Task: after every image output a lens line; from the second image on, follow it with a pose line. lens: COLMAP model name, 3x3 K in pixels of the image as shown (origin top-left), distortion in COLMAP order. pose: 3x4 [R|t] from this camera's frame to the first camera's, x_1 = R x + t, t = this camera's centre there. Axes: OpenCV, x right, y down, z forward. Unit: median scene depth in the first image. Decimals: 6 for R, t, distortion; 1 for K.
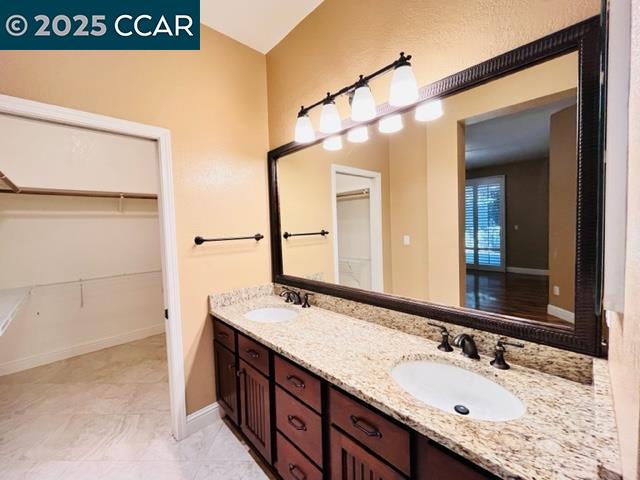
lens RADIAL K [[260.8, 0, 321.4], [0, 260.8, 240.1], [0, 0, 1]] dist [-0.004054, 0.000011]
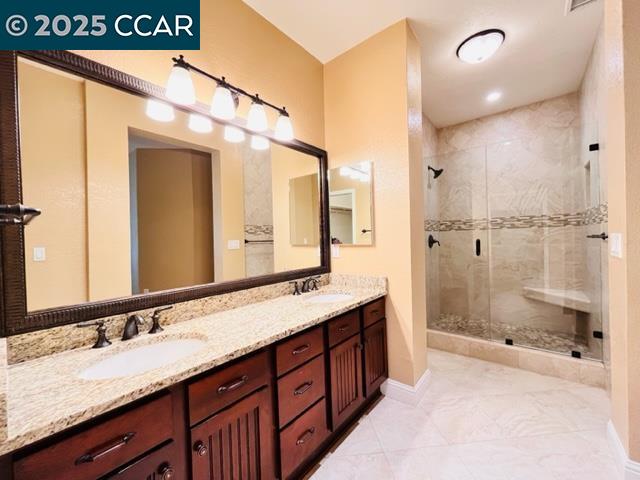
lens RADIAL K [[260.8, 0, 320.4], [0, 260.8, 238.3], [0, 0, 1]] dist [-0.004054, 0.000011]
pose [[-0.108461, 0.027861, 0.993710, -0.889615], [0.078853, 0.996699, -0.019339, 0.073914], [-0.990969, 0.076259, -0.110299, 0.735728]]
